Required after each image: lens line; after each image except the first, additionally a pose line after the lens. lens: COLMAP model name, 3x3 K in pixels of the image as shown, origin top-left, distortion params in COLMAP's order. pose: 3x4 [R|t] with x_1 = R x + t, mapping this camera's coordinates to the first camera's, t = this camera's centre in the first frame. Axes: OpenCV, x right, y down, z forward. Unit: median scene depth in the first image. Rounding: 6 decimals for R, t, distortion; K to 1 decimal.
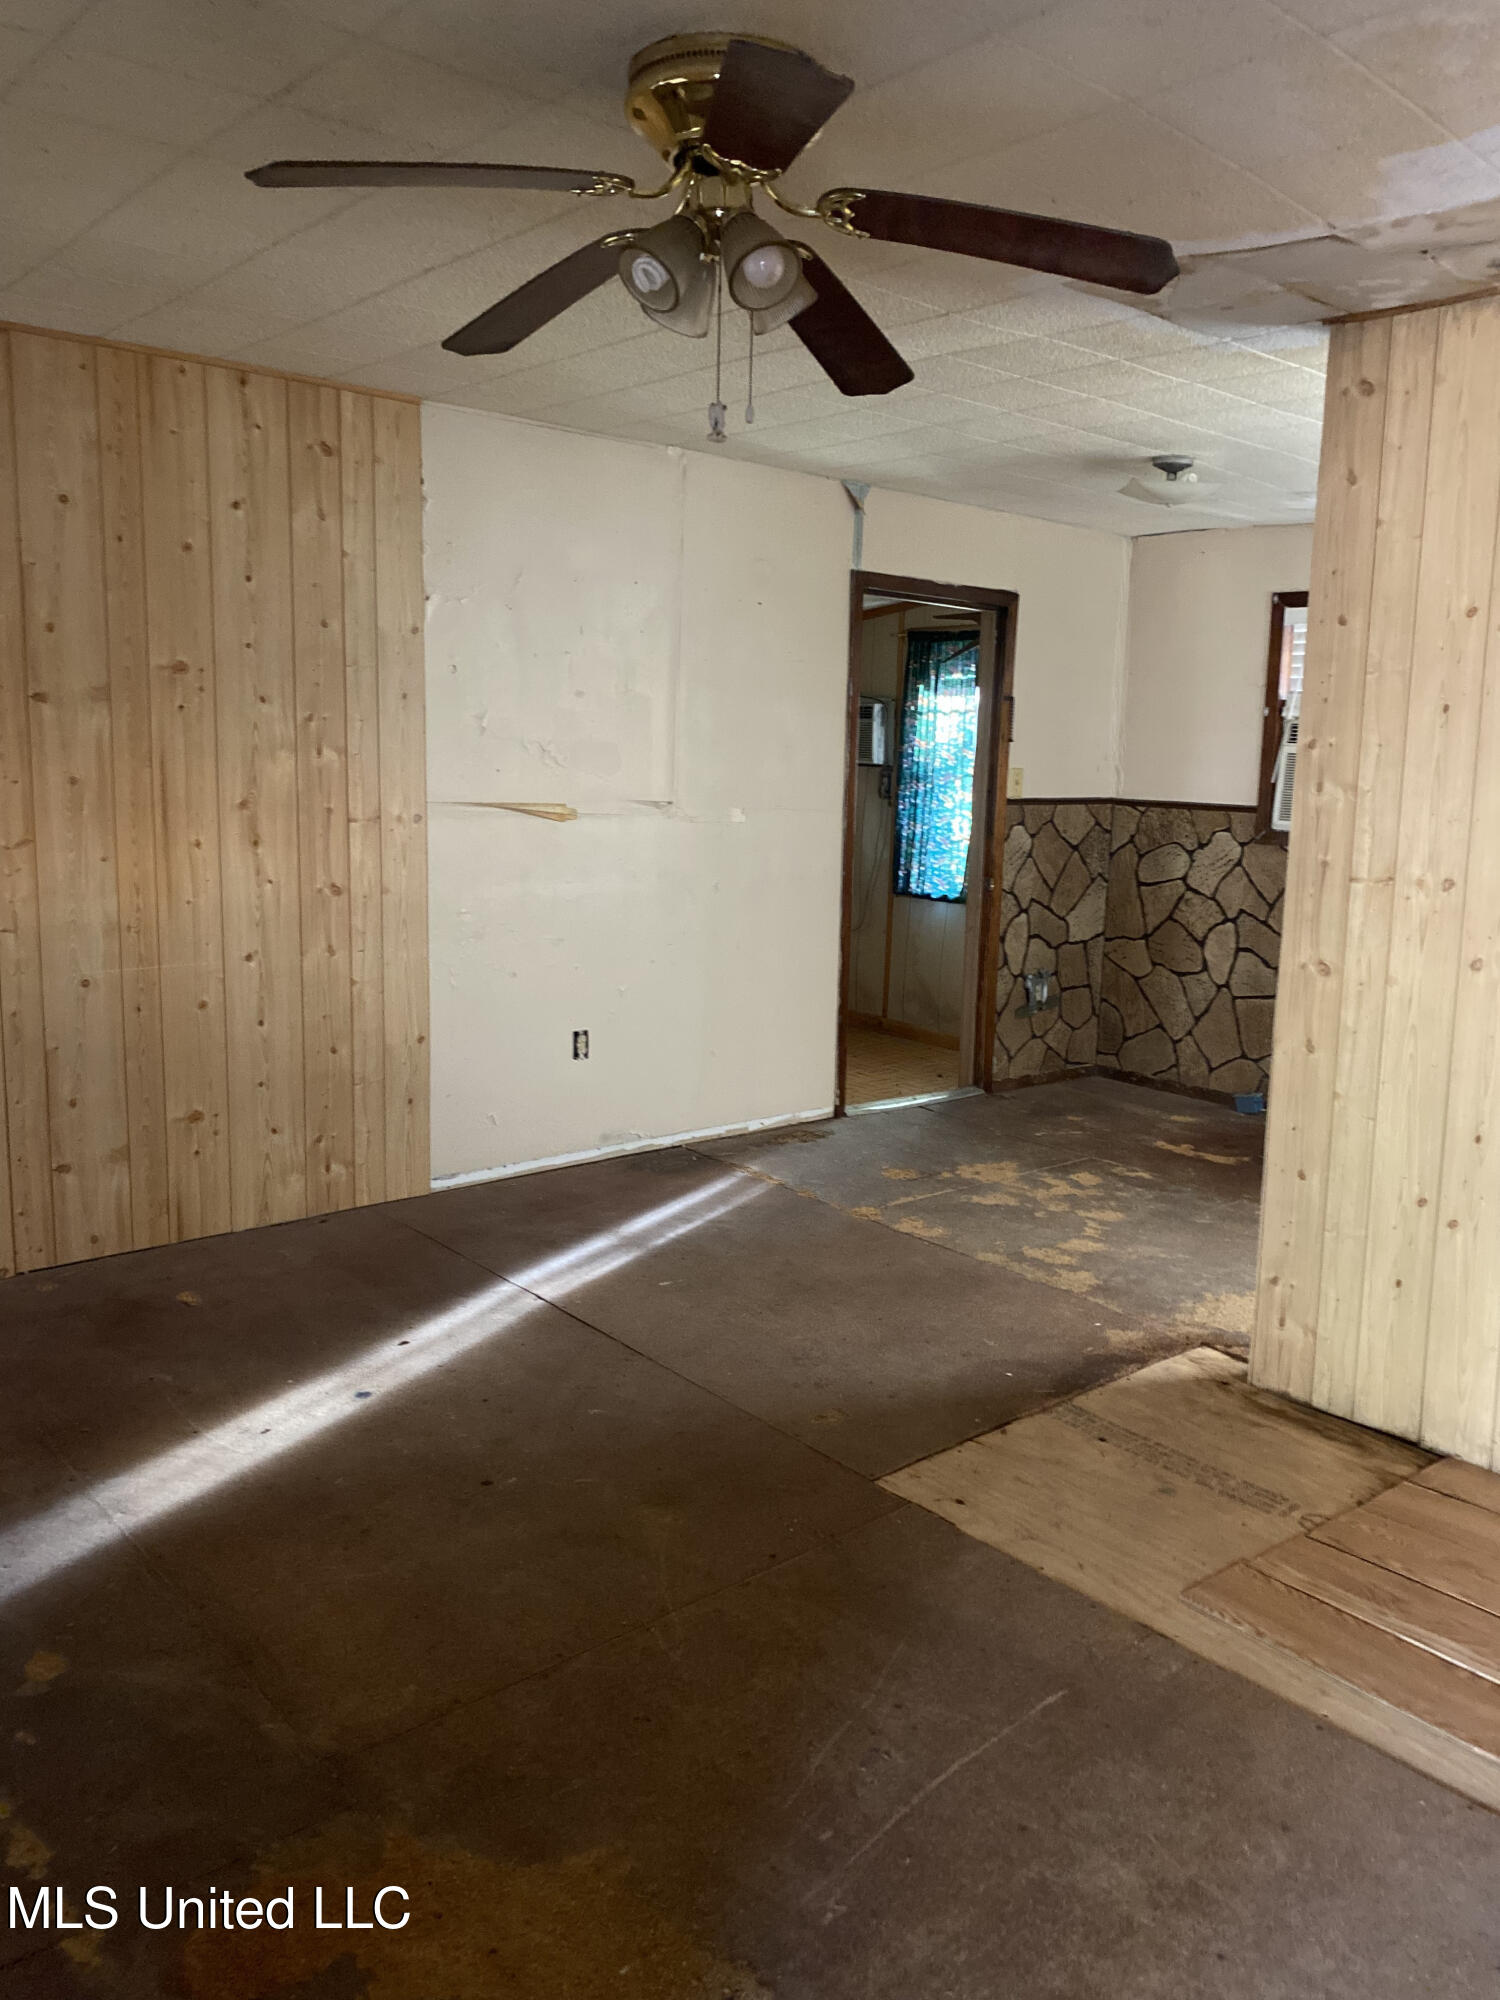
lens RADIAL K [[1531.3, 0, 761.1], [0, 1531.3, 968.7], [0, 0, 1]] dist [0.089403, -0.176650]
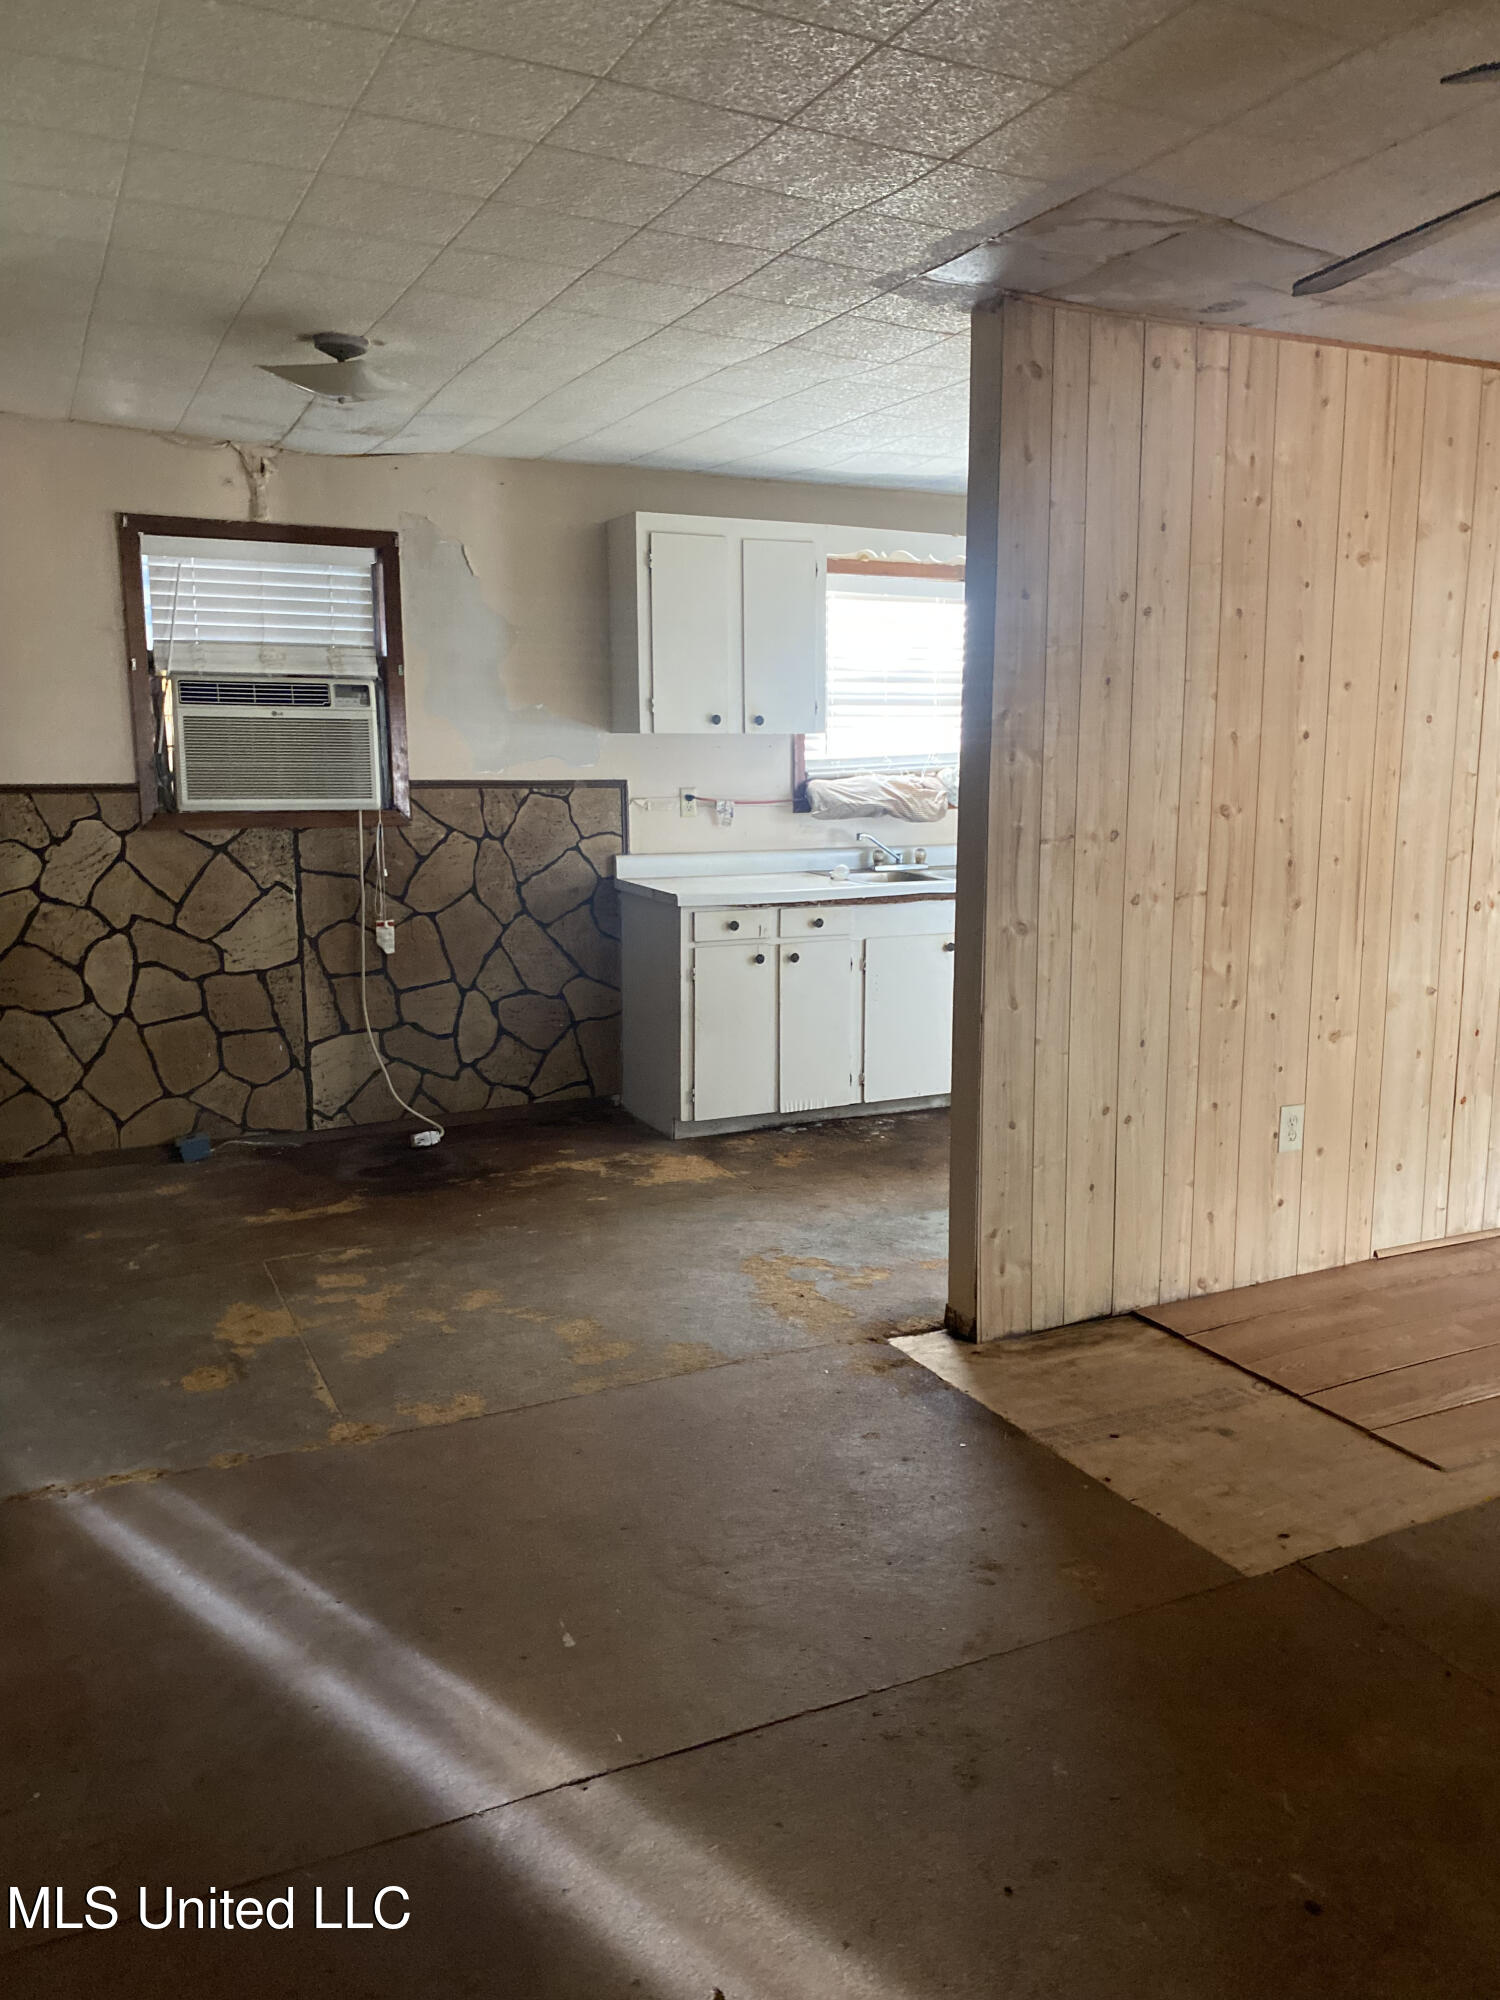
lens RADIAL K [[1531.3, 0, 761.1], [0, 1531.3, 968.7], [0, 0, 1]] dist [0.089403, -0.176650]
pose [[0.239811, -0.178010, 0.954360, -0.533698], [0.141328, 0.978975, 0.147088, -0.118764], [-0.960478, 0.099605, 0.259926, 0.702286]]
